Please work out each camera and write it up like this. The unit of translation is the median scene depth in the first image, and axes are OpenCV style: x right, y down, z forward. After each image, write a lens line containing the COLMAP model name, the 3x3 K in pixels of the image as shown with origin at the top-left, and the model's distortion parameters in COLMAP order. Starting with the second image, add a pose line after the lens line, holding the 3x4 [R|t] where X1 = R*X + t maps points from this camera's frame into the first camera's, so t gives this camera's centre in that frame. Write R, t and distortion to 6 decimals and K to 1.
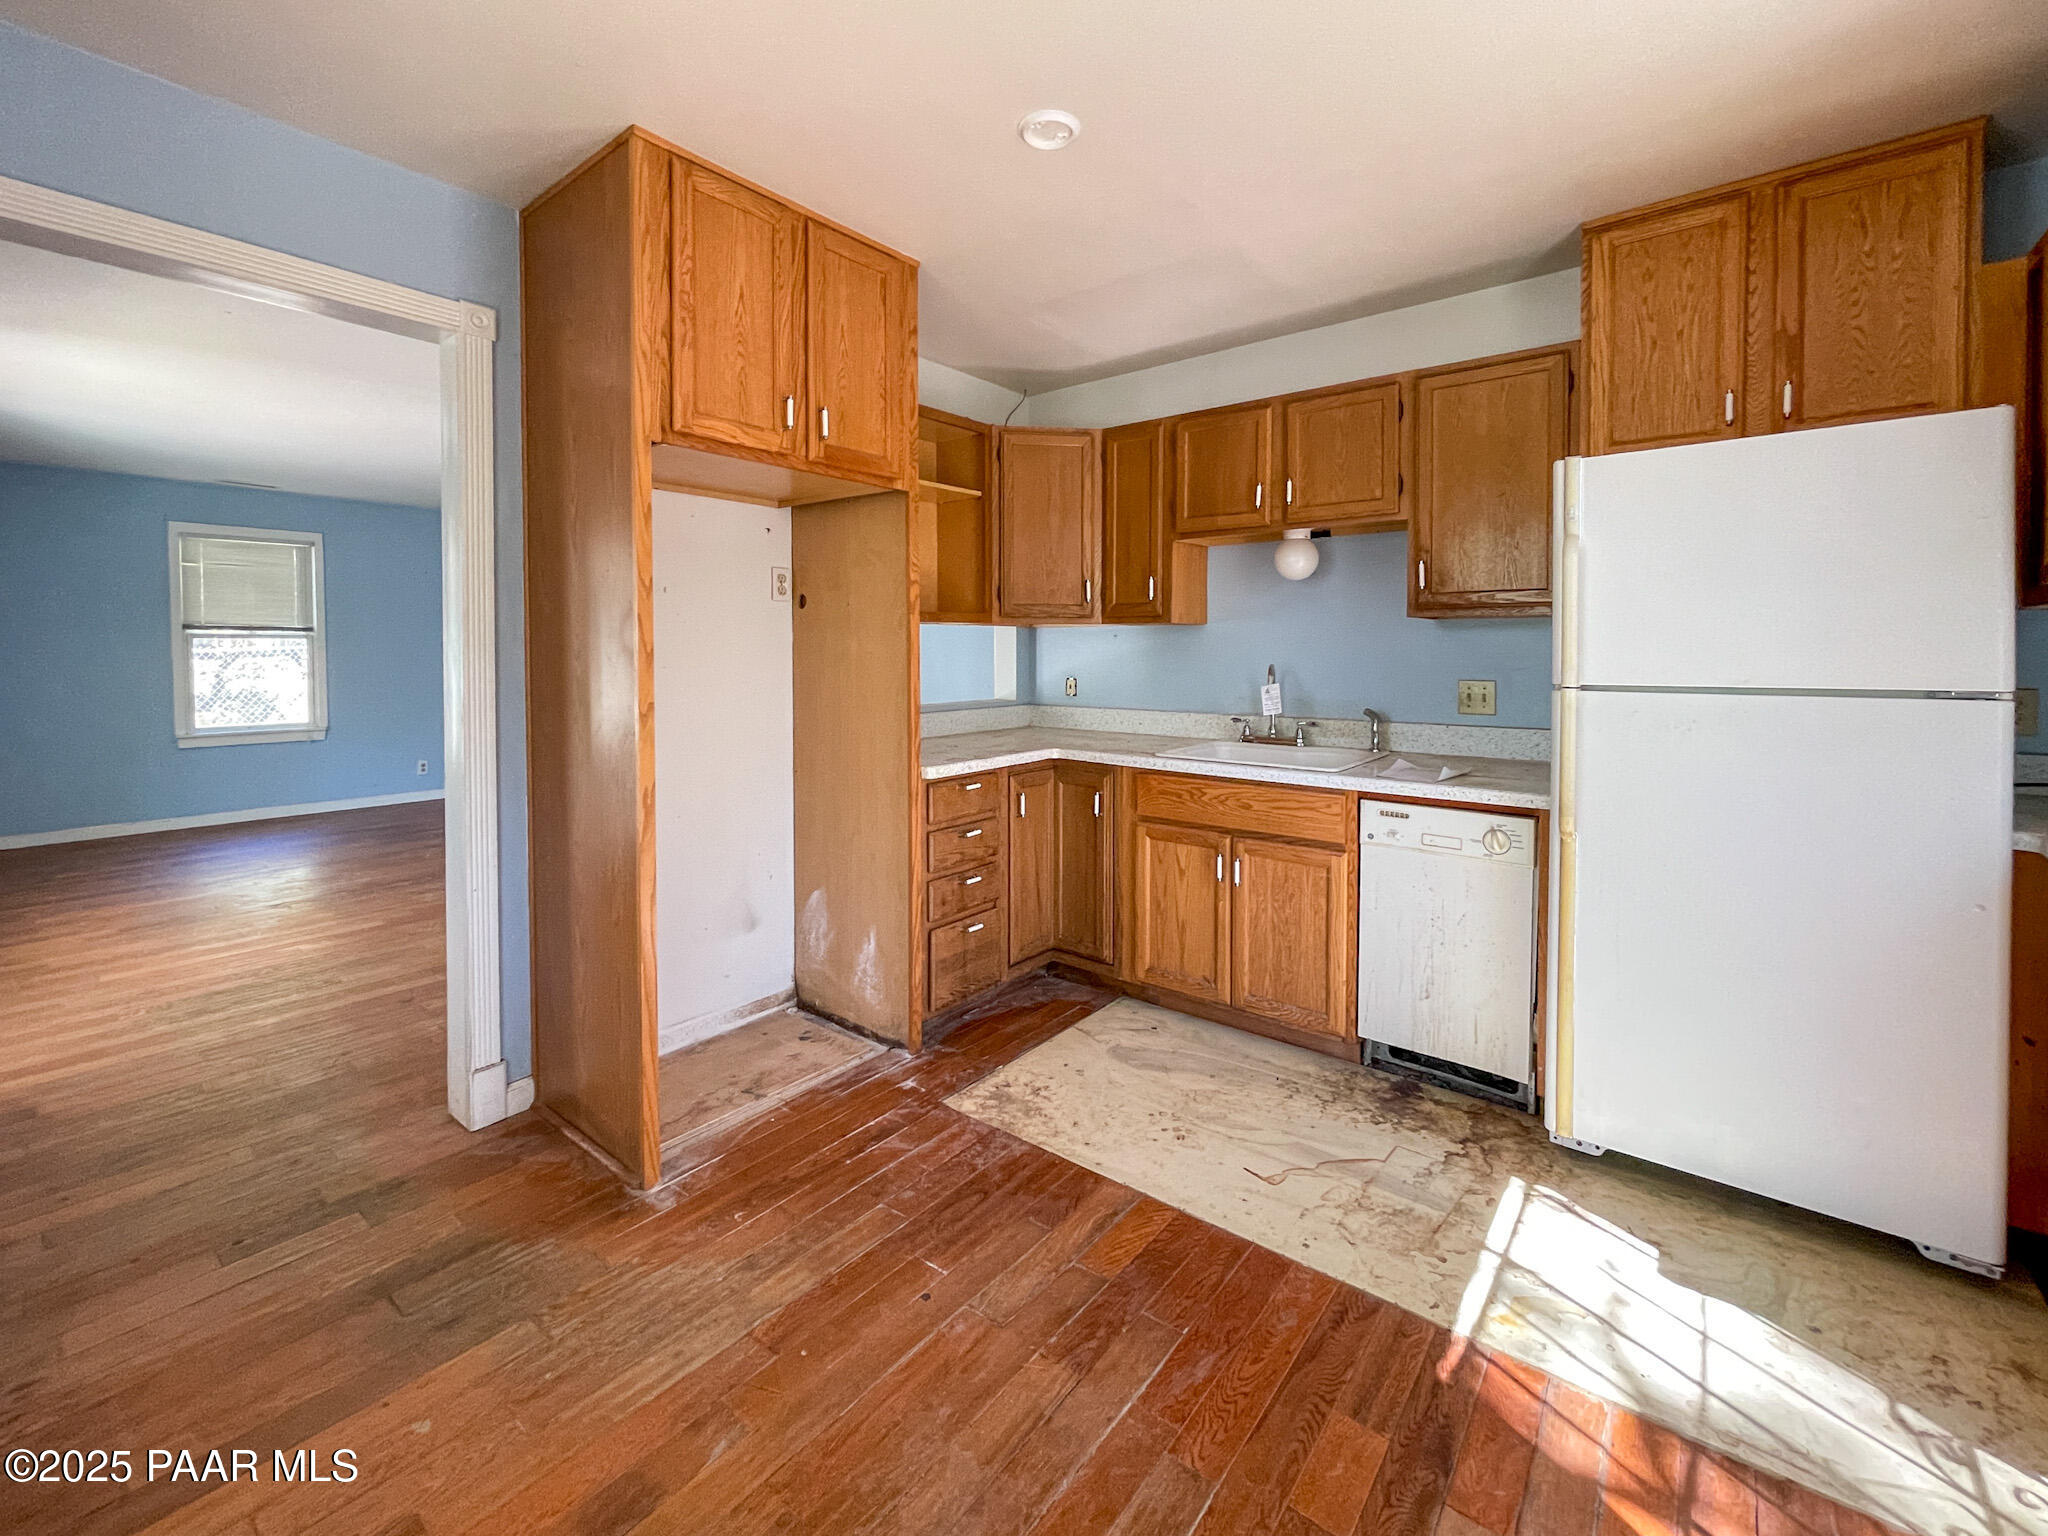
lens RADIAL K [[868.0, 0, 1022.3], [0, 868.0, 663.9], [0, 0, 1]] dist [-0.000271, -0.000463]
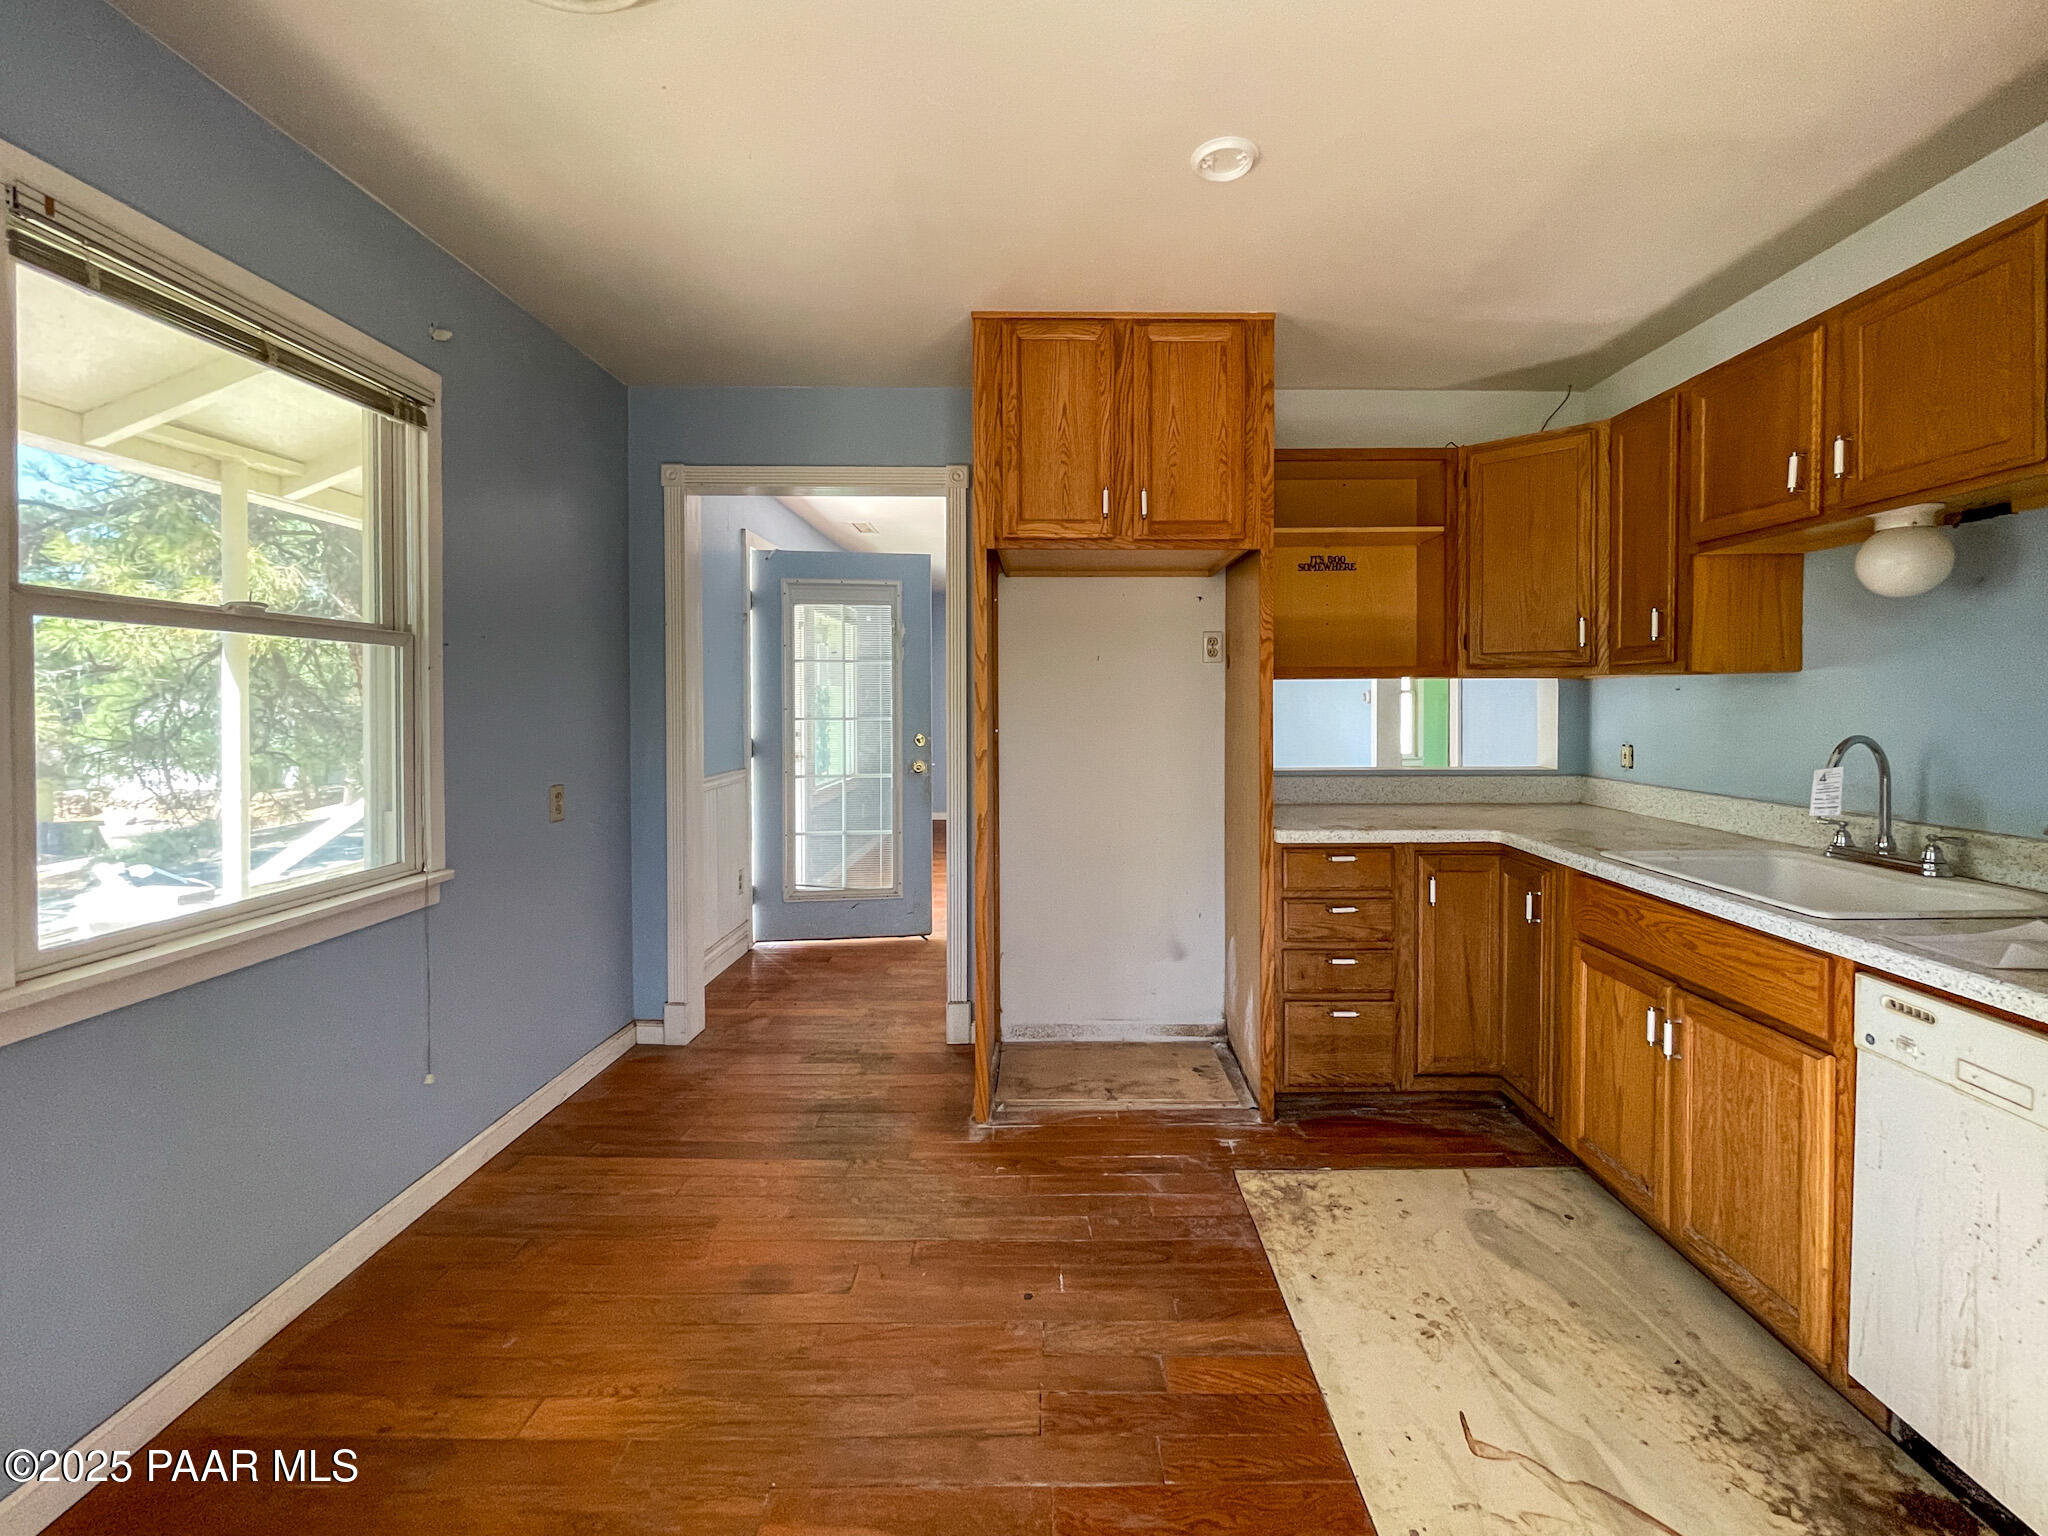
lens RADIAL K [[827.0, 0, 1028.6], [0, 827.0, 712.1], [0, 0, 1]] dist [0.000850, -0.000141]
pose [[0.636636, 0.009998, -0.771100, 0.432568], [-0.011589, 0.999927, 0.003397, -0.013740], [0.771077, 0.006773, 0.636705, 0.198769]]
